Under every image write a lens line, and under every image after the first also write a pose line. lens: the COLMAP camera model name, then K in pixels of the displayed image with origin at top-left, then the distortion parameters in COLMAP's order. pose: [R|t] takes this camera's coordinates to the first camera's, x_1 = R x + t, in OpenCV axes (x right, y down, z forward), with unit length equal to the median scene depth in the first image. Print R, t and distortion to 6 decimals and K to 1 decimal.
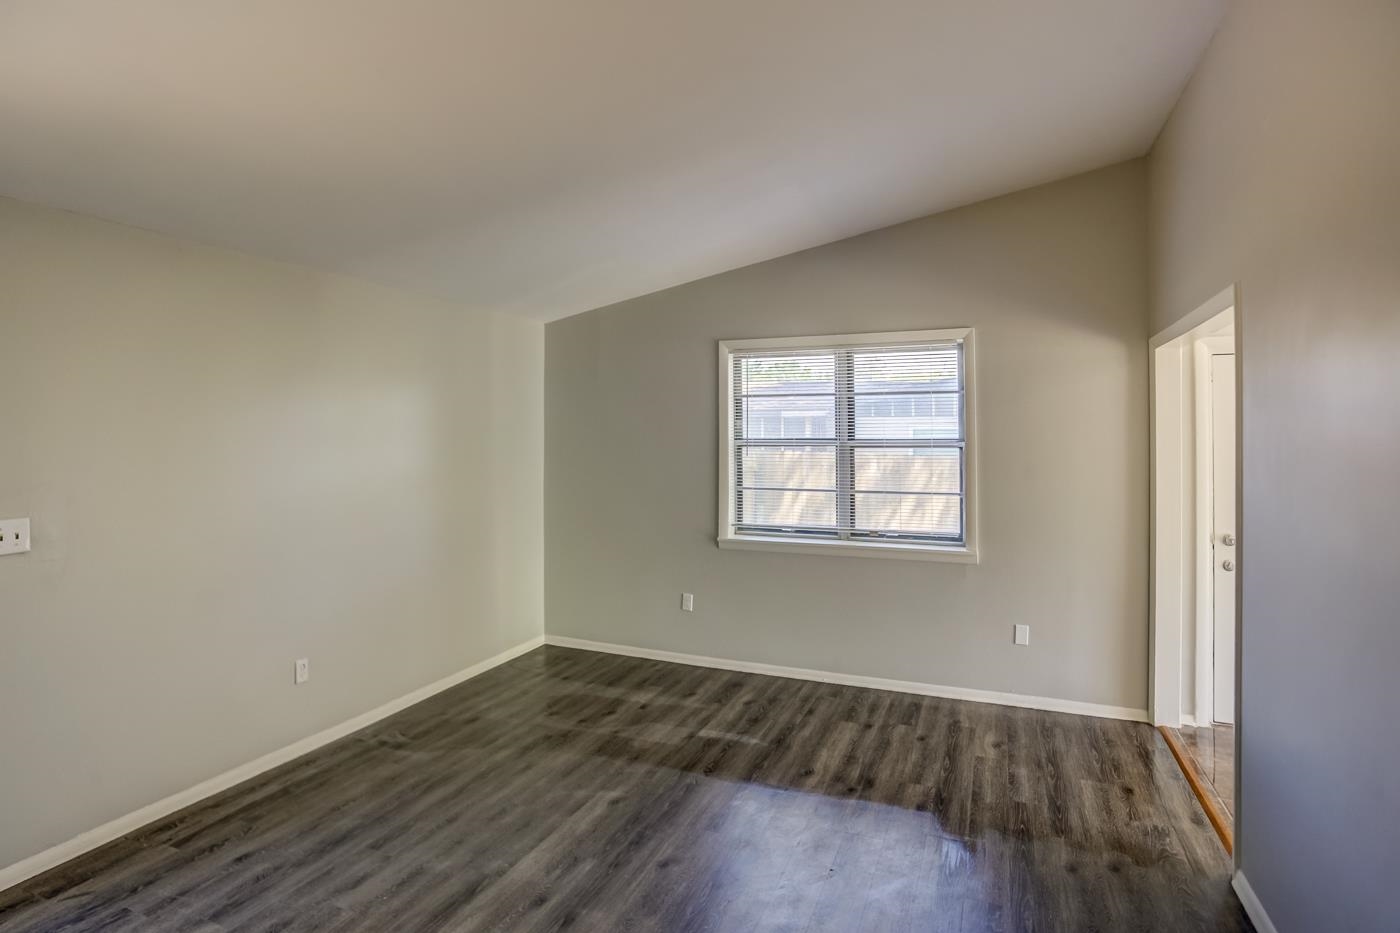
lens RADIAL K [[685.5, 0, 693.6], [0, 685.5, 458.4], [0, 0, 1]] dist [-0.052264, 0.029757]
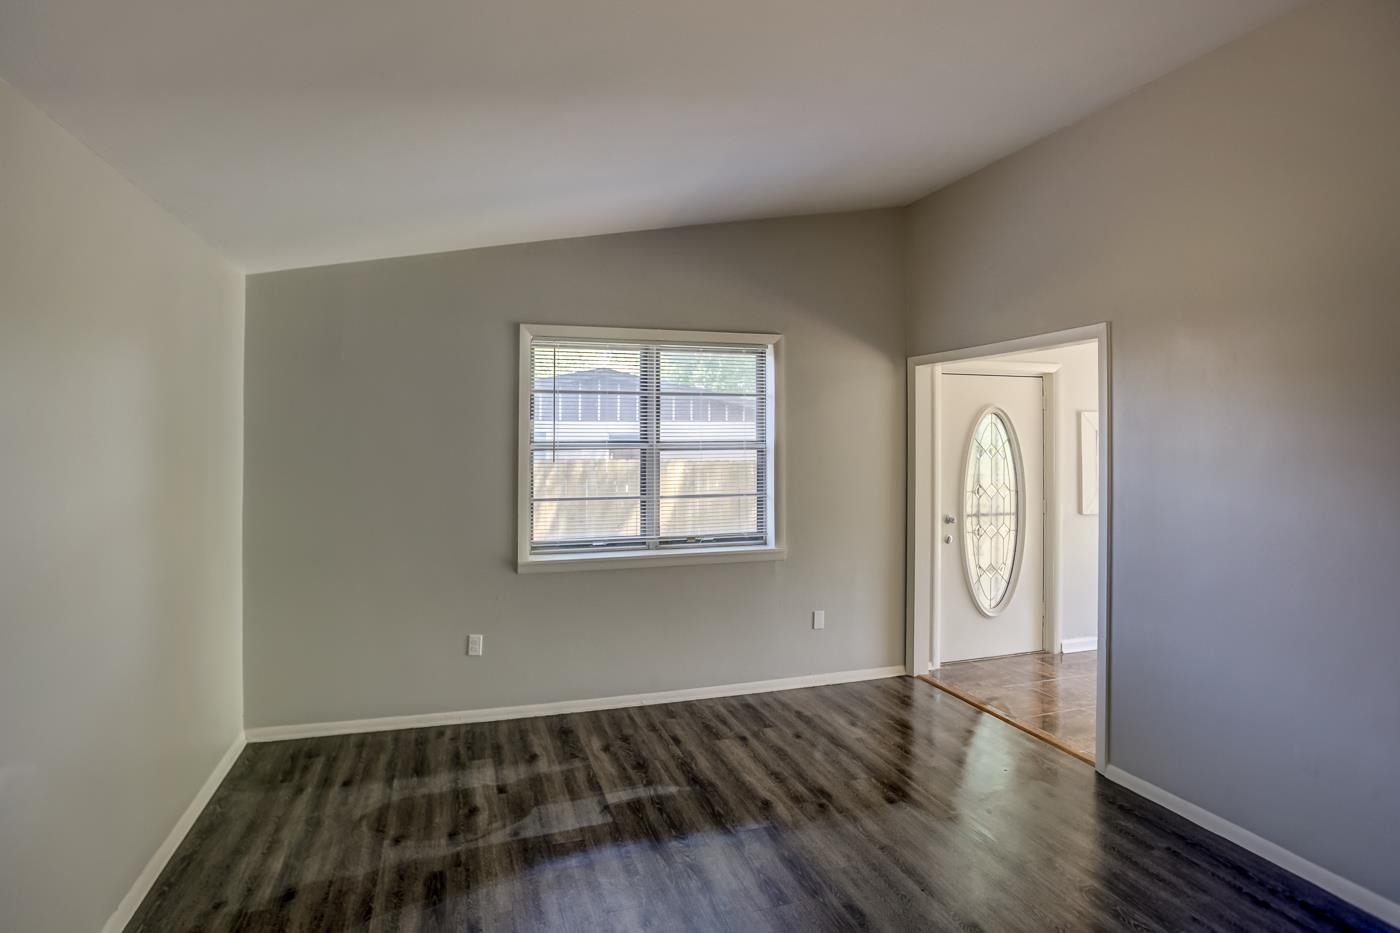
lens RADIAL K [[683.2, 0, 704.1], [0, 683.2, 458.3], [0, 0, 1]] dist [-0.064766, 0.030103]
pose [[0.788663, -0.015885, 0.614620, -0.314926], [0.022291, 0.999748, -0.002765, -0.001231], [-0.614421, 0.015881, 0.788818, 0.230238]]
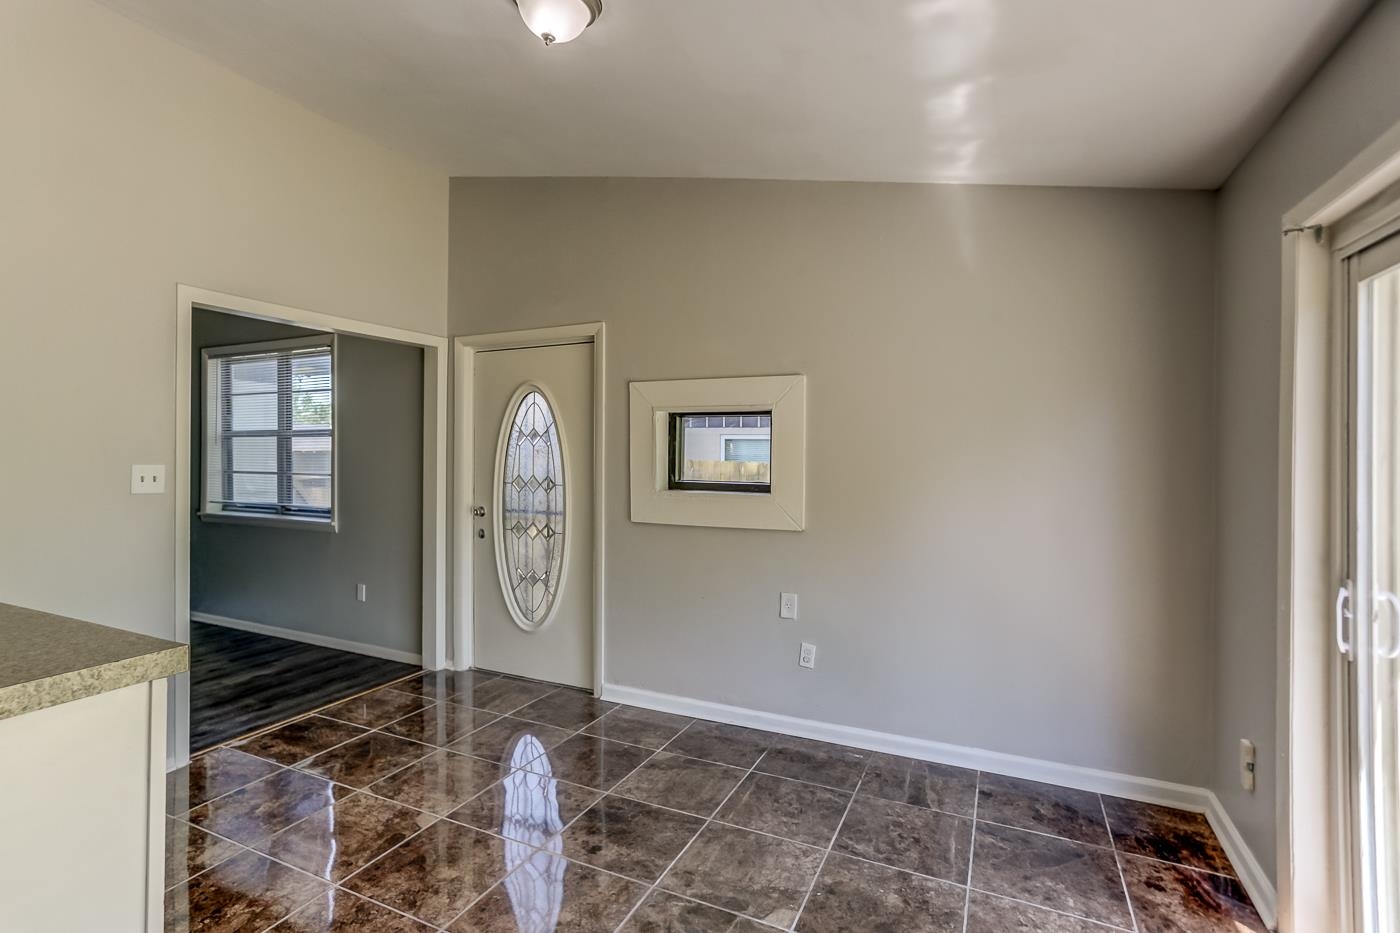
lens RADIAL K [[685.5, 0, 693.6], [0, 685.5, 458.4], [0, 0, 1]] dist [-0.052264, 0.029757]
pose [[0.996712, -0.003693, -0.080936, 1.114289], [0.003296, 0.999982, -0.005041, 0.031653], [0.080953, 0.004757, 0.996707, -0.134327]]
